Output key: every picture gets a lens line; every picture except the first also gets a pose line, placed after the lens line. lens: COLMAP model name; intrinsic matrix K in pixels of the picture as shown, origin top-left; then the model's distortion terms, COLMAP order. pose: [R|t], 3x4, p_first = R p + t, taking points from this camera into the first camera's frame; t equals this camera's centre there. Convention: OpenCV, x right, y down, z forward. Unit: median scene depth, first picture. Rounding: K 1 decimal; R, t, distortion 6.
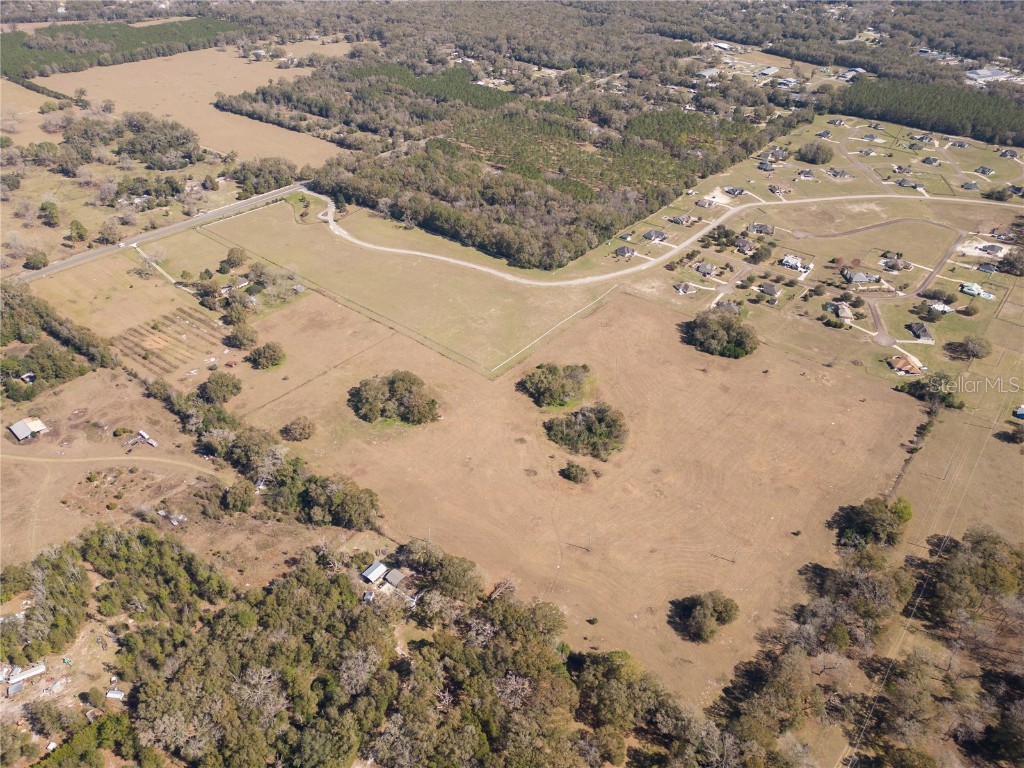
lens RADIAL K [[718.7, 0, 512.0], [0, 718.7, 384.0], [0, 0, 1]] dist [0.069447, -0.074364]
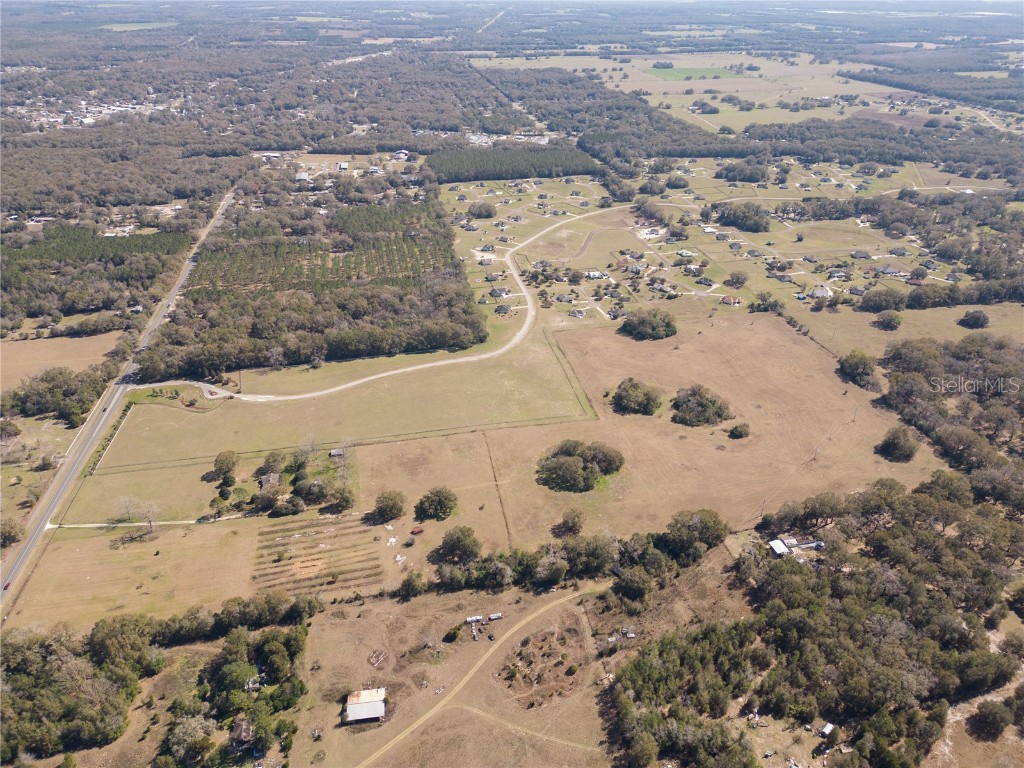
lens RADIAL K [[718.7, 0, 512.0], [0, 718.7, 384.0], [0, 0, 1]] dist [0.069447, -0.074364]
pose [[0.627855, -0.388764, 0.674285, -0.691923], [0.468788, 0.880443, 0.071118, -0.160302], [-0.621318, 0.271445, 0.735039, 0.181610]]
